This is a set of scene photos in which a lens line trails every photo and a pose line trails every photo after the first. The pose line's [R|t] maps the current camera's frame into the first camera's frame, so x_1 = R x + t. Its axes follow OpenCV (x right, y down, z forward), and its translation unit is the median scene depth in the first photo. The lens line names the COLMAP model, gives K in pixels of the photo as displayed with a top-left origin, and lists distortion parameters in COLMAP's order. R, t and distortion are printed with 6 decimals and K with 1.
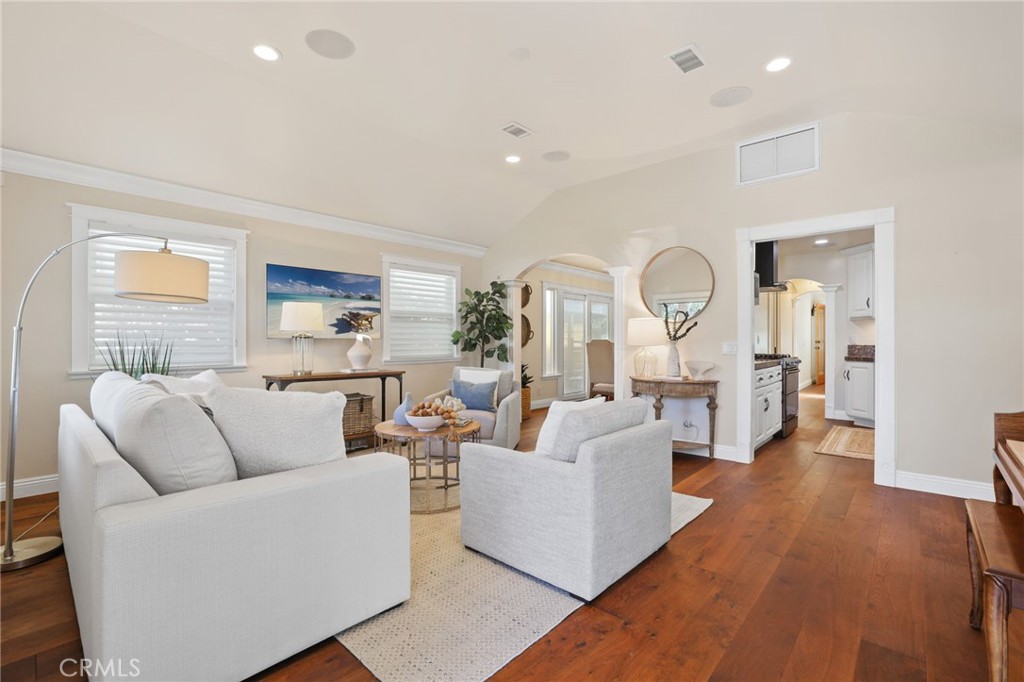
lens RADIAL K [[447.4, 0, 517.9], [0, 447.4, 336.9], [0, 0, 1]] dist [-0.027316, 0.000388]
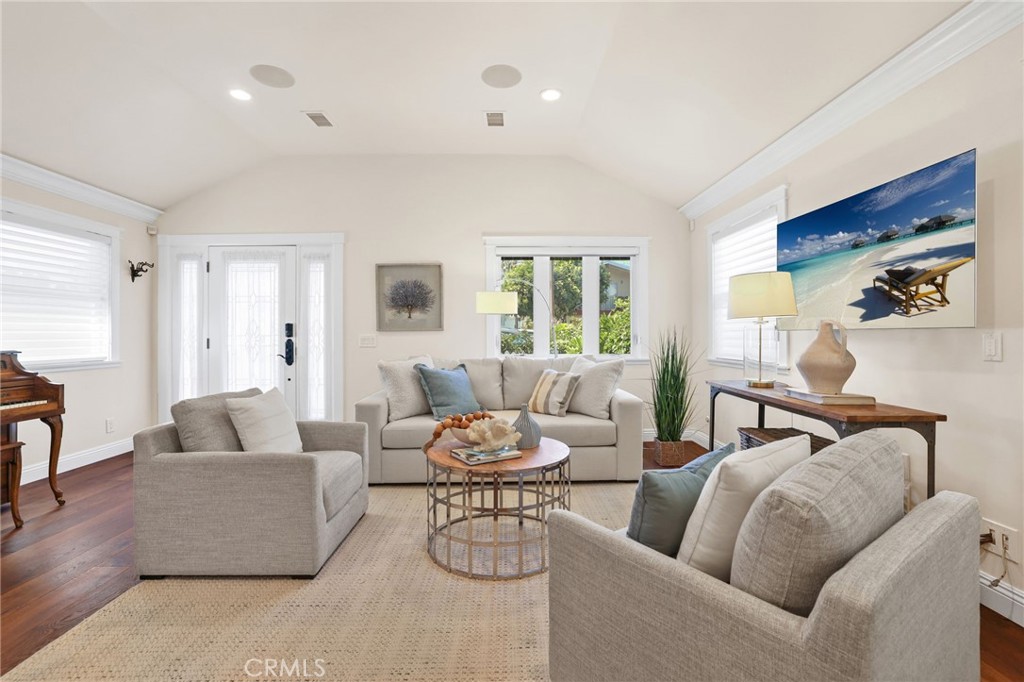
lens RADIAL K [[447.4, 0, 512.6], [0, 447.4, 339.5], [0, 0, 1]] dist [-0.027316, 0.000388]
pose [[-0.722994, 0.013517, -0.690722, 0.197784], [0.008509, 0.999907, 0.010661, 0.005374], [0.690802, 0.001830, -0.723042, 1.040359]]
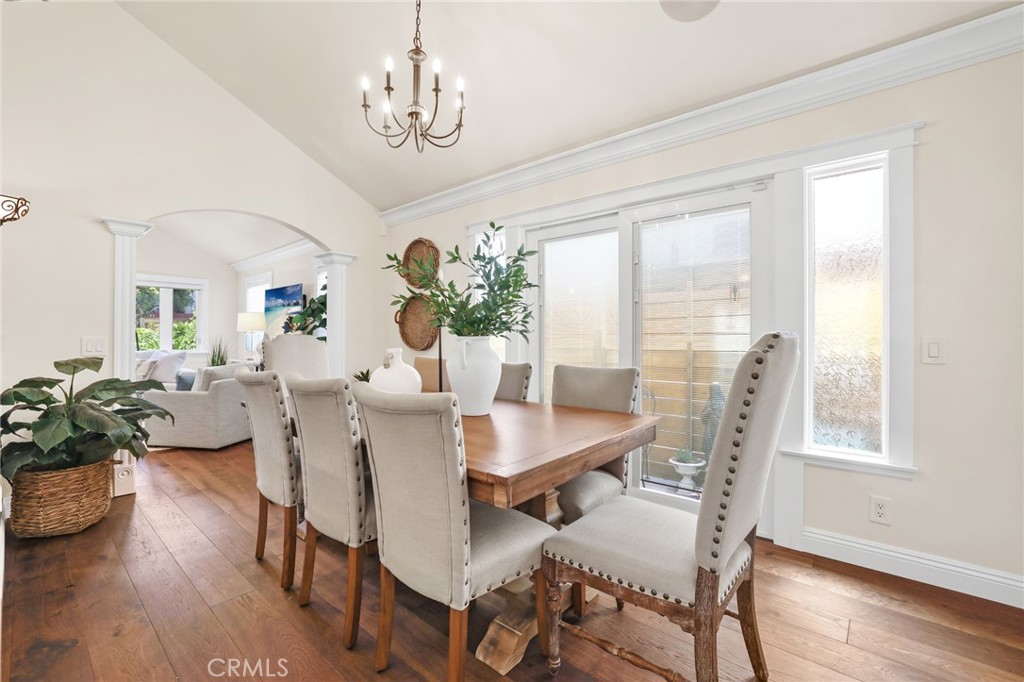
lens RADIAL K [[447.4, 0, 512.4], [0, 447.4, 340.0], [0, 0, 1]] dist [-0.027316, 0.000388]
pose [[0.019005, 0.000357, -0.999819, 0.916955], [-0.002266, 0.999997, 0.000314, 0.011065], [0.999817, 0.002260, 0.019005, 1.600897]]
